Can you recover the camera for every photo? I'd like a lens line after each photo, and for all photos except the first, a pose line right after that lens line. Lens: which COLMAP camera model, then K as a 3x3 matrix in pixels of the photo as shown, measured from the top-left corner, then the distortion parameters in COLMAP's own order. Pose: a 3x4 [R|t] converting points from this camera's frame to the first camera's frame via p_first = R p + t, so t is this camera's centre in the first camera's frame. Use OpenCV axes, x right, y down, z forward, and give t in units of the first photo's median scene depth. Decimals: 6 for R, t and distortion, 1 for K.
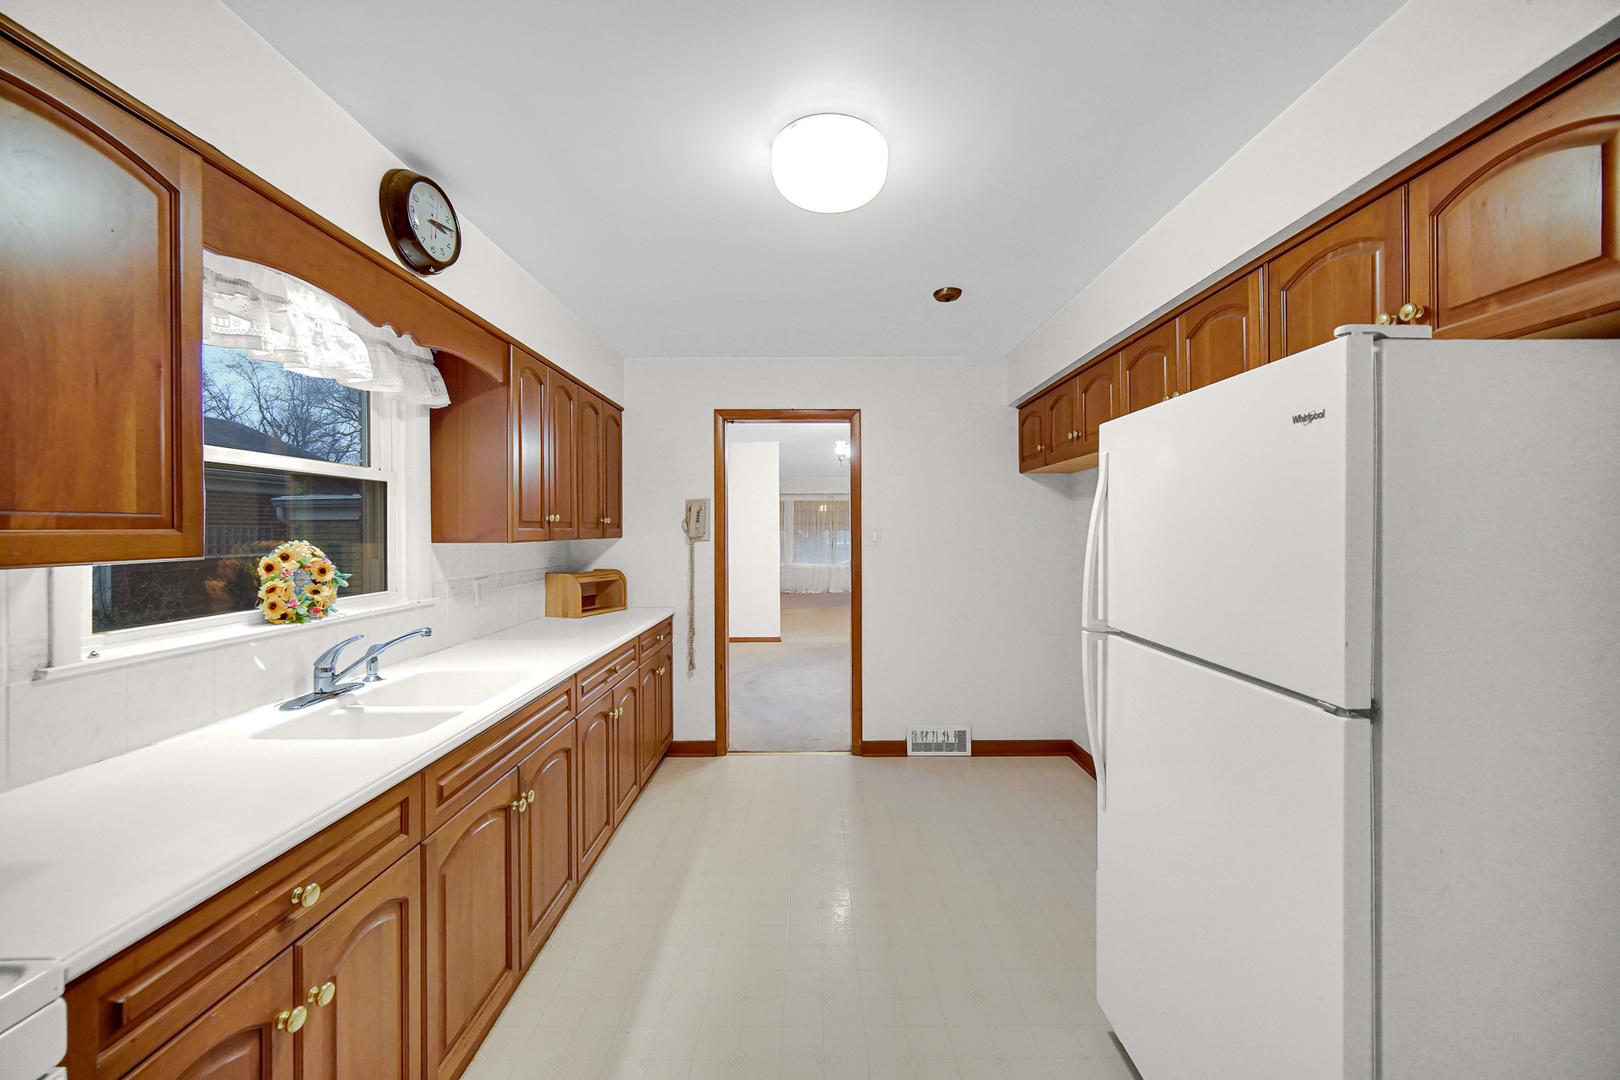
lens RADIAL K [[642.0, 0, 811.3], [0, 642.0, 531.5], [0, 0, 1]] dist [-0.004132, -0.000931]
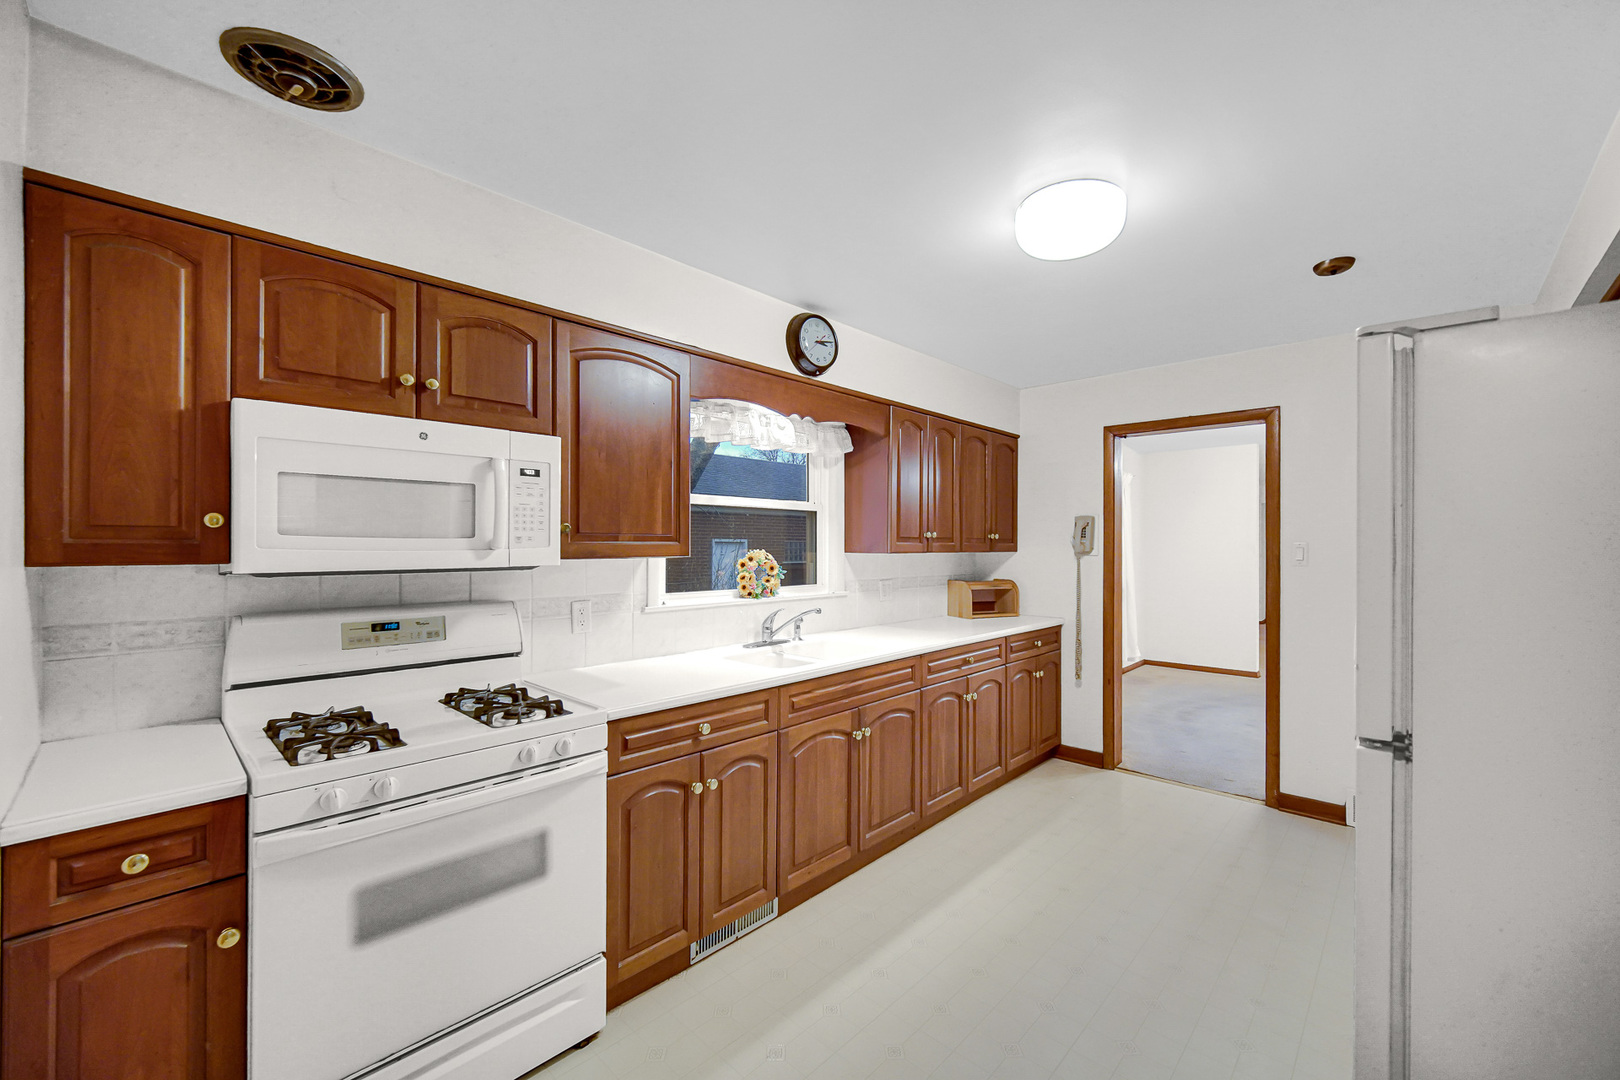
lens RADIAL K [[642.0, 0, 809.3], [0, 642.0, 543.8], [0, 0, 1]] dist [-0.004132, -0.000931]
pose [[0.723076, 0.004309, -0.690755, 0.360997], [-0.008079, 0.999965, -0.002219, 0.001799], [0.690721, 0.007185, 0.723086, -0.094208]]
